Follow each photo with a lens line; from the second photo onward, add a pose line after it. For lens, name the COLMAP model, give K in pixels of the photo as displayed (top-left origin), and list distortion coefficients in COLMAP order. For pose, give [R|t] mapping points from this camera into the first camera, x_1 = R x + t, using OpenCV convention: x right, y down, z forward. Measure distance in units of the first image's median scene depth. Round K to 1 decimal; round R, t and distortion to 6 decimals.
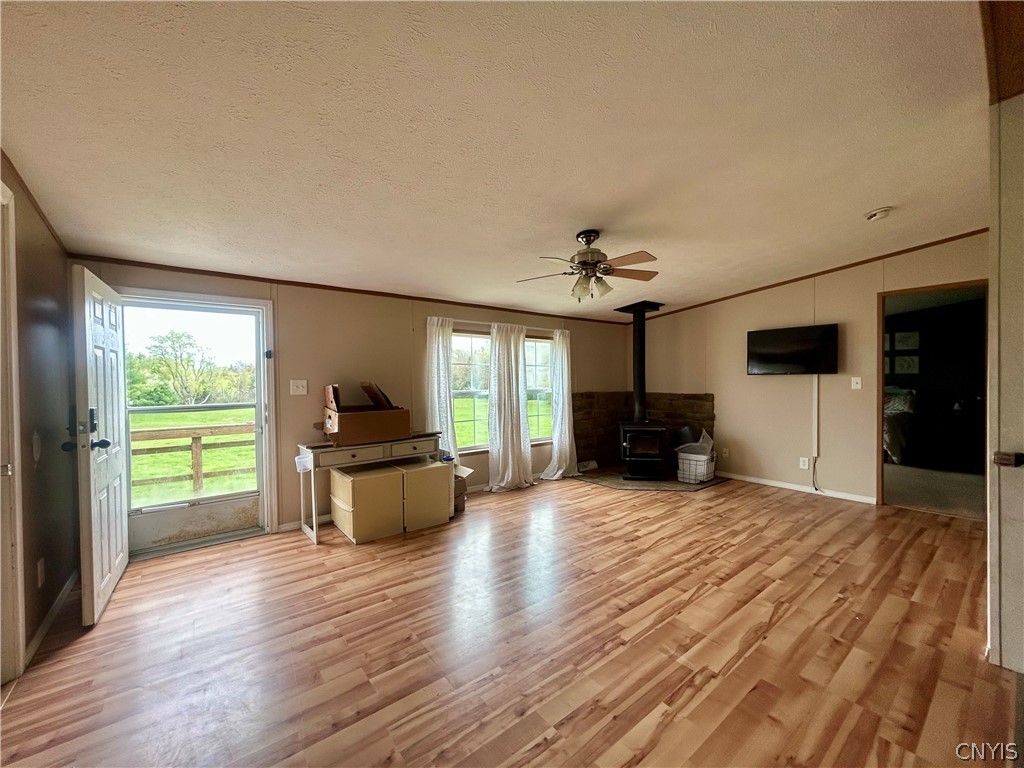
lens RADIAL K [[411.0, 0, 512.0], [0, 411.0, 384.0], [0, 0, 1]] dist [0.000127, 0.000147]
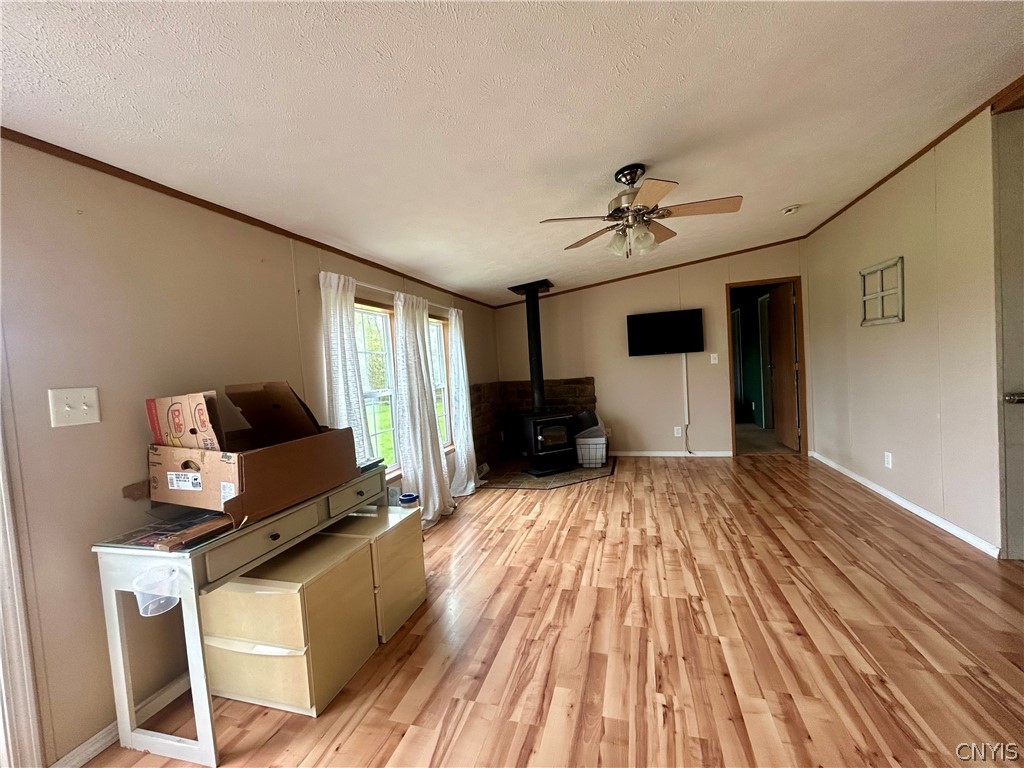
lens RADIAL K [[411.6, 0, 506.7], [0, 411.6, 383.1], [0, 0, 1]] dist [-0.000478, 0.000328]
pose [[0.817030, -0.066343, 0.572765, -0.374531], [0.064545, 0.997638, 0.023484, 0.001768], [-0.572971, 0.017782, 0.819383, 0.391569]]
